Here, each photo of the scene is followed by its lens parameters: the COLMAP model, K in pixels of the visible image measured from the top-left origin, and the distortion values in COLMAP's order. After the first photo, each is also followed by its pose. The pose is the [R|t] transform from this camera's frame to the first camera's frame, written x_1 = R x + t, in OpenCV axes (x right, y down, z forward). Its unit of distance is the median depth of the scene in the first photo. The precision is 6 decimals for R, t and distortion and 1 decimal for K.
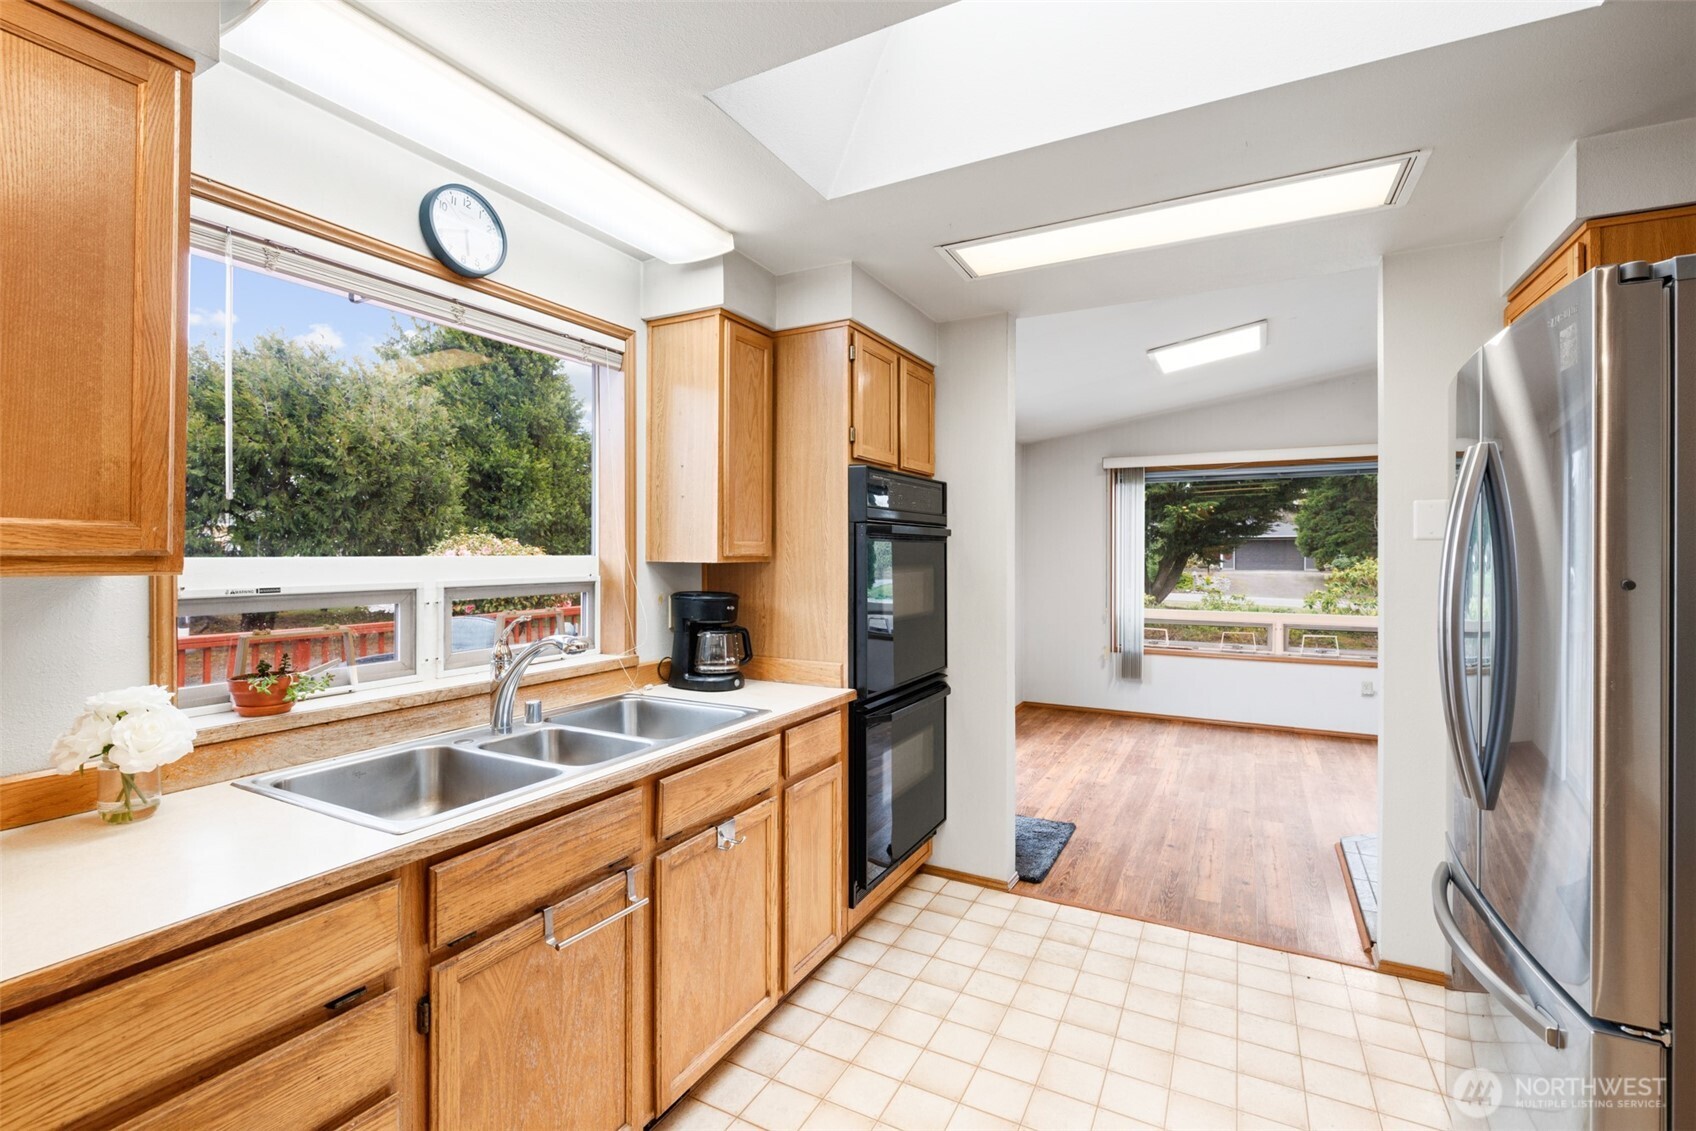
lens RADIAL K [[756.8, 0, 838.4], [0, 756.8, 556.8], [0, 0, 1]] dist [-0.007107, 0.000231]
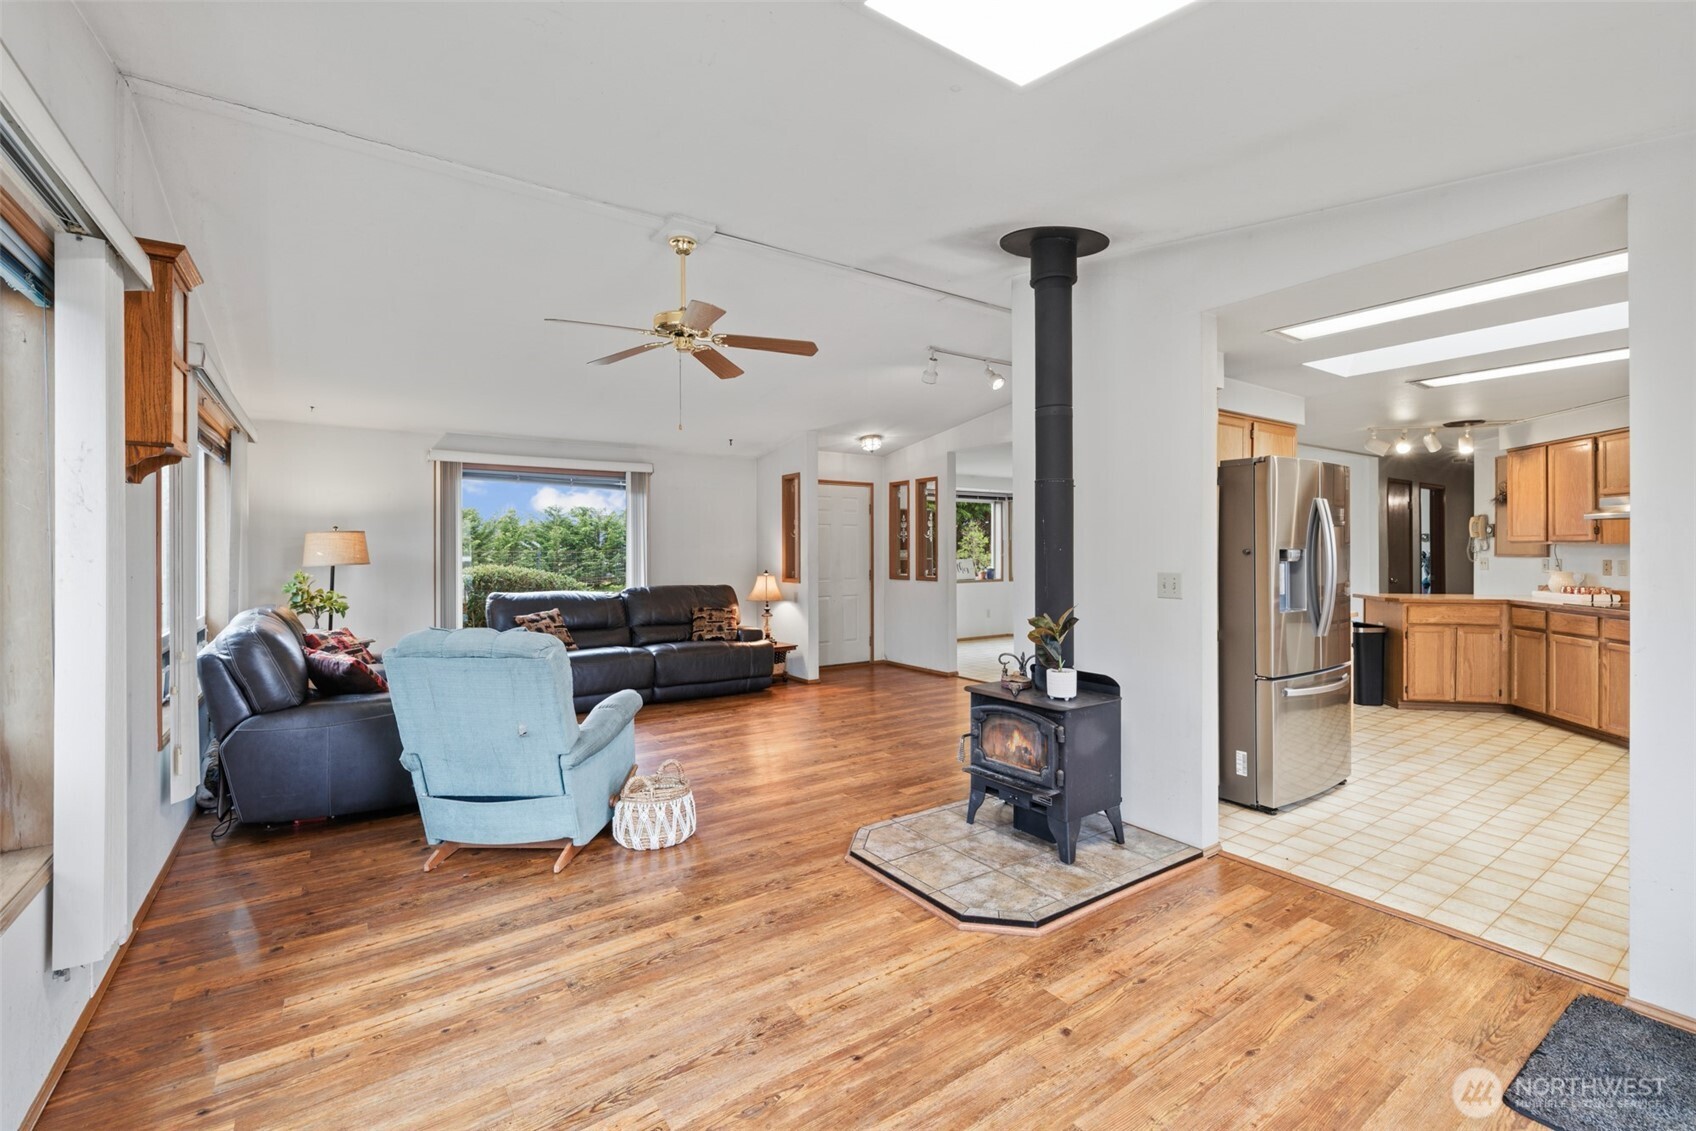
lens RADIAL K [[730.0, 0, 837.2], [0, 730.0, 546.1], [0, 0, 1]] dist [0.001642, 0.000935]
pose [[-0.891589, 0.004127, 0.452827, 0.569662], [0.004413, 0.999990, -0.000425, 0.005198], [-0.452824, 0.001620, -0.891598, 1.910801]]
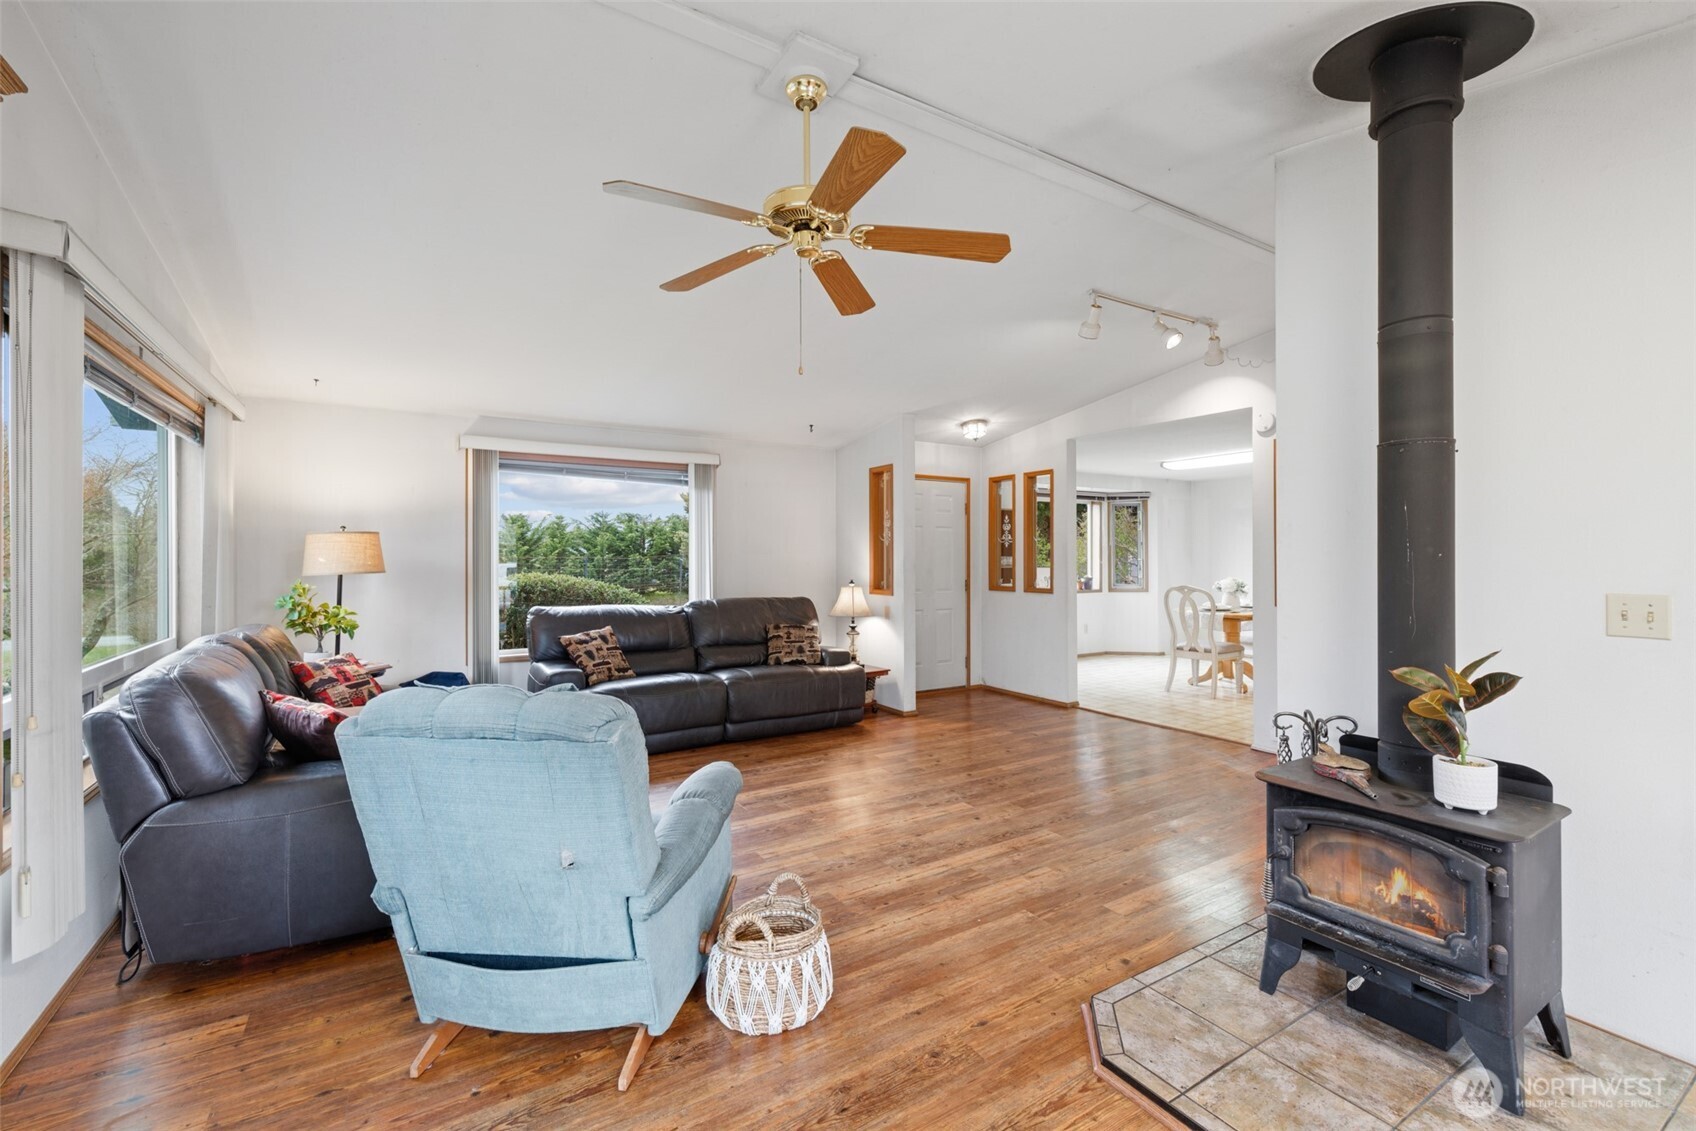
lens RADIAL K [[719.0, 0, 837.0], [0, 719.0, 555.0], [0, 0, 1]] dist [0.002105, 0.000312]
pose [[-0.867249, 0.001359, 0.497873, 0.897139], [0.003013, 0.999992, 0.002518, 0.007589], [-0.497866, 0.003684, -0.867246, 1.636067]]
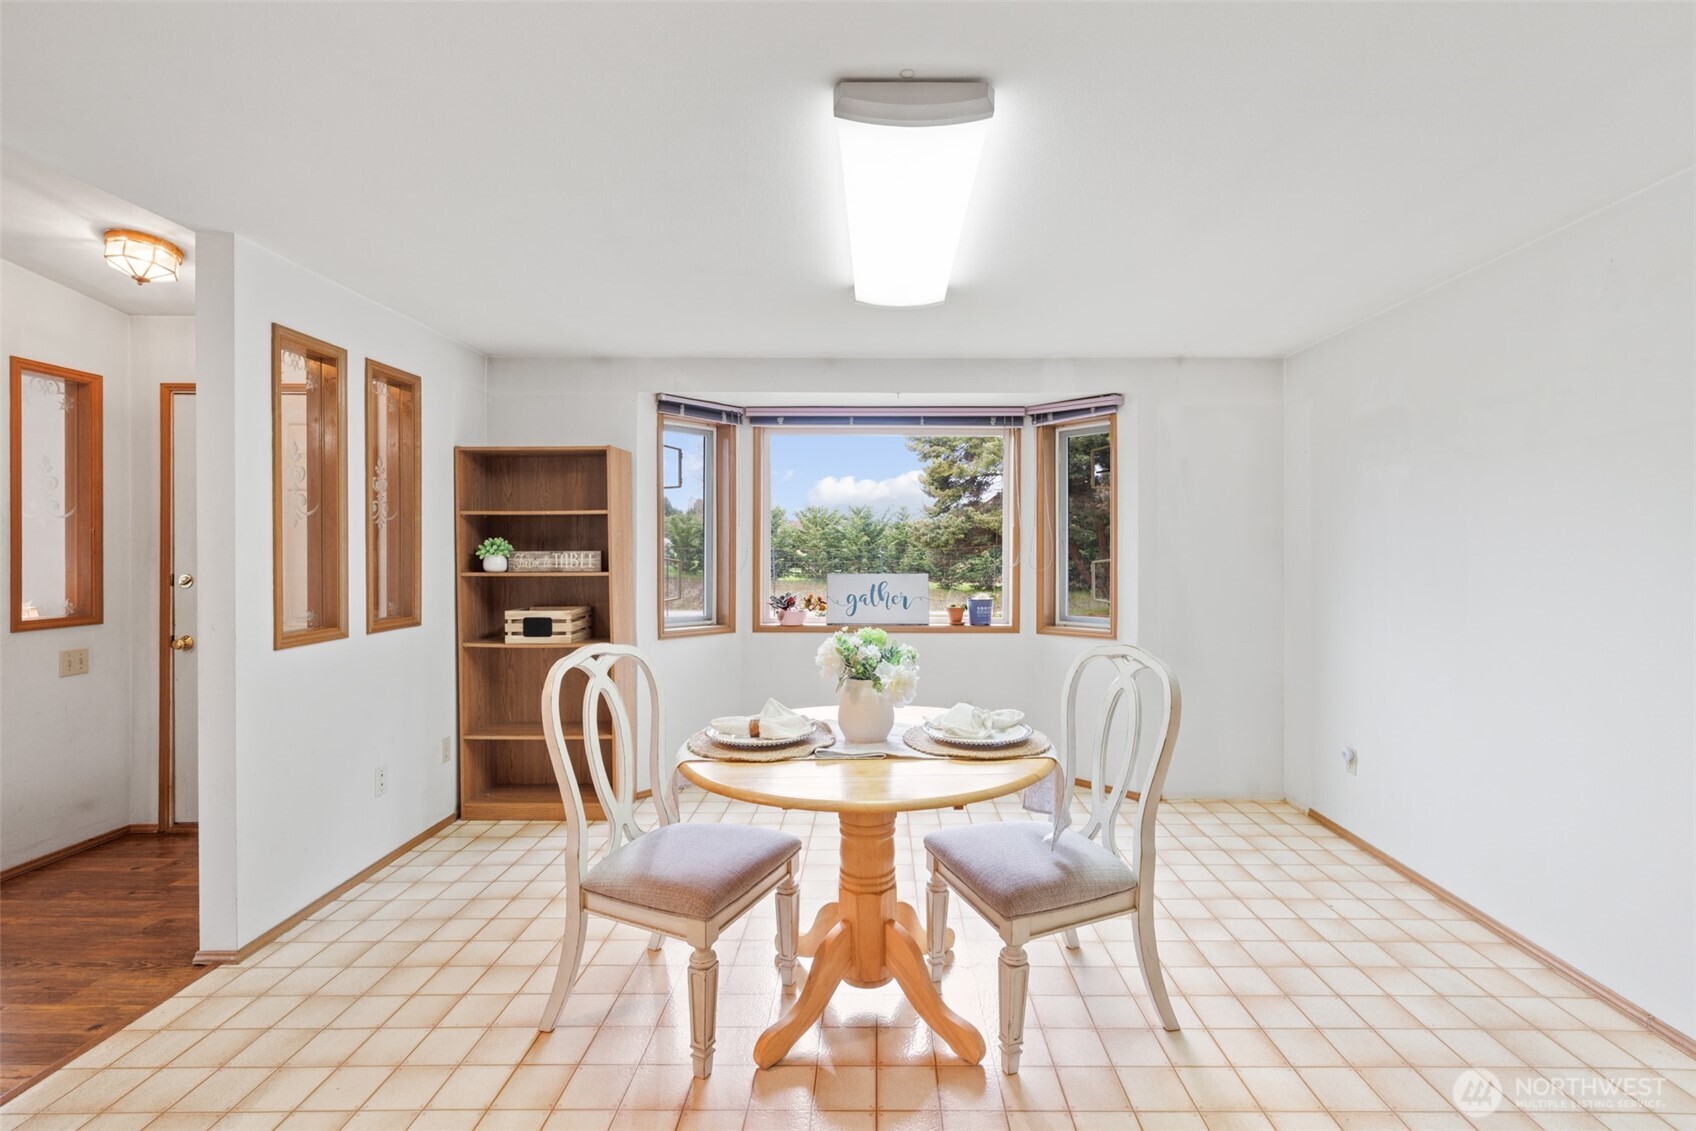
lens RADIAL K [[706.5, 0, 884.2], [0, 706.5, 548.7], [0, 0, 1]] dist [0.000555, 0.000057]
pose [[-0.465657, -0.003199, 0.884959, 0.388493], [0.002361, 0.999985, 0.004857, 0.011253], [-0.884962, 0.004351, -0.465643, -0.698774]]
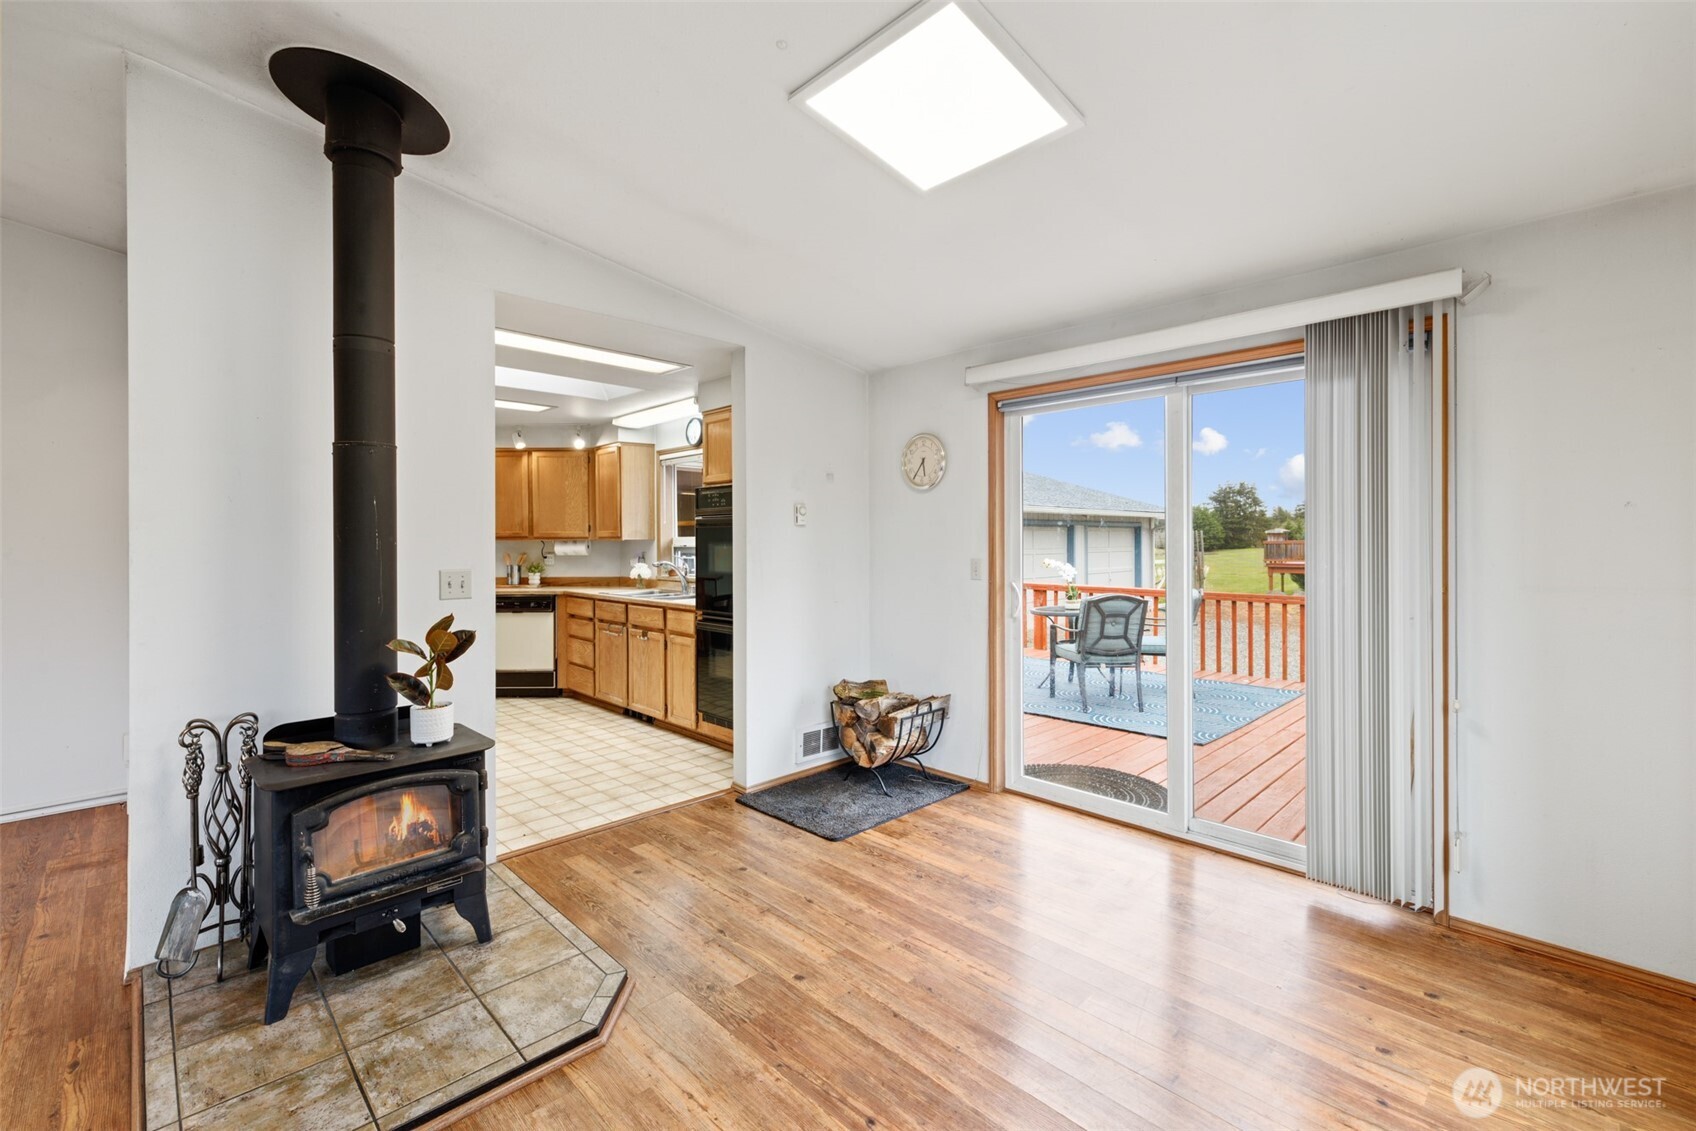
lens RADIAL K [[729.5, 0, 846.9], [0, 729.5, 540.1], [0, 0, 1]] dist [0.002985, 0.000207]
pose [[-0.292711, 0.001437, -0.956200, 1.334866], [0.001094, 0.999999, 0.001168, 0.006774], [0.956200, -0.000704, -0.292712, 1.506842]]
